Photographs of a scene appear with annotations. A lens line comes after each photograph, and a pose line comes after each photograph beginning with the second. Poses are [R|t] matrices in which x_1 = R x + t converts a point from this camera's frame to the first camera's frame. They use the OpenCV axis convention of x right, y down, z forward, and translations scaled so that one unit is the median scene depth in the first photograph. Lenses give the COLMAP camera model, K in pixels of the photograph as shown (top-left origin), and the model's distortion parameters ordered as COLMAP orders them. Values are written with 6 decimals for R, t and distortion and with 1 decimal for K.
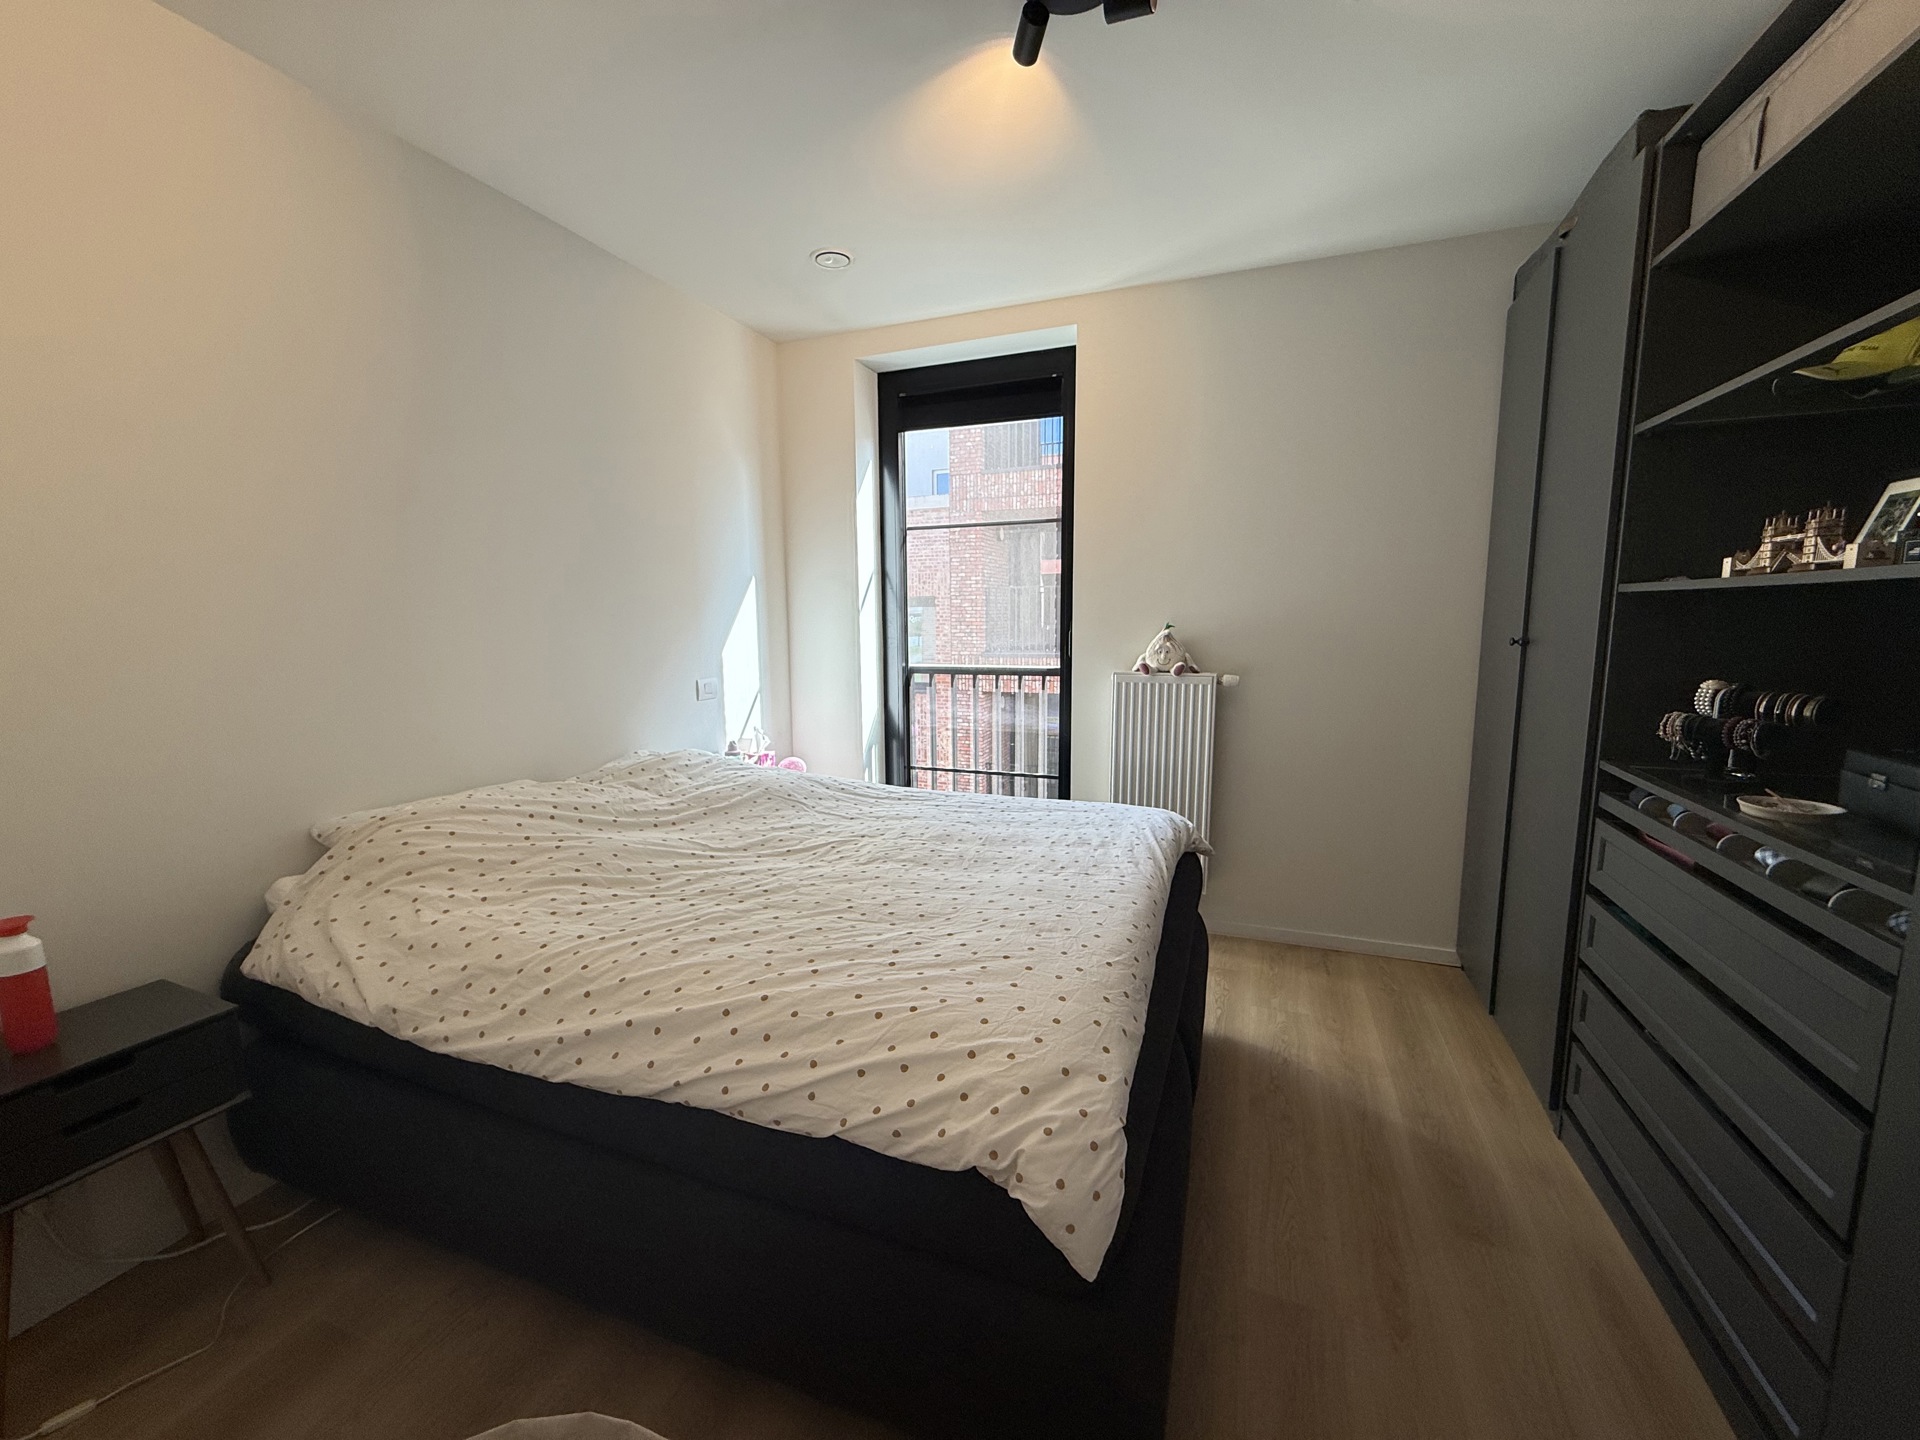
lens RADIAL K [[764.8, 0, 960.4], [0, 764.8, 722.2], [0, 0, 1]] dist [0.000523, -0.000740]
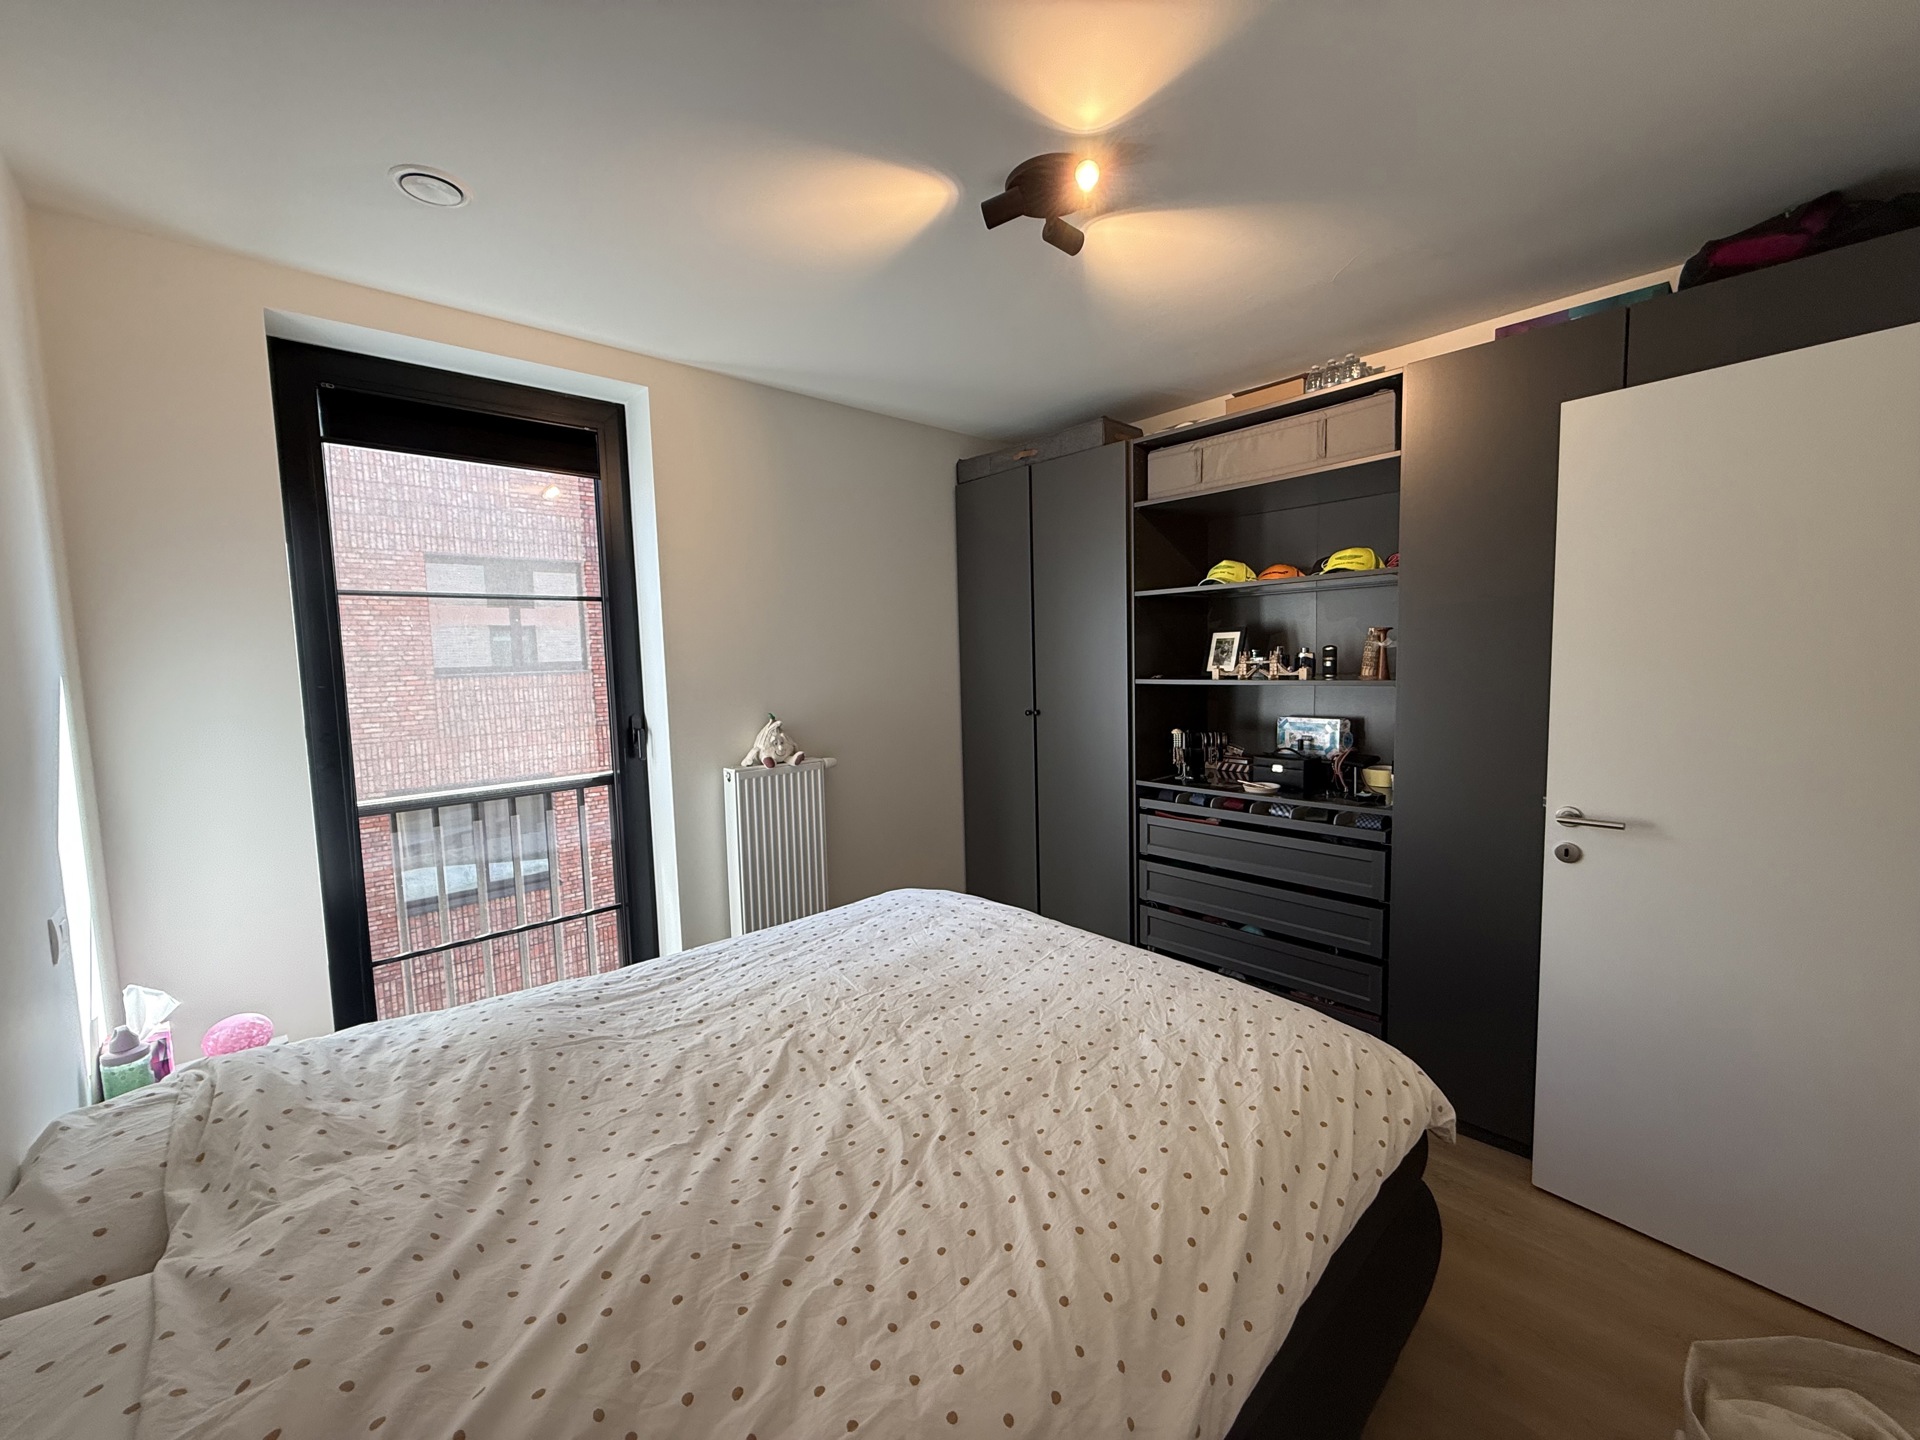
lens RADIAL K [[764.8, 0, 946.4], [0, 764.8, 717.6], [0, 0, 1]] dist [0.000523, -0.000740]
pose [[0.440569, -0.074747, 0.894601, -0.716288], [0.149893, 0.988663, 0.008787, -0.137383], [-0.885116, 0.130223, 0.446779, 0.482585]]
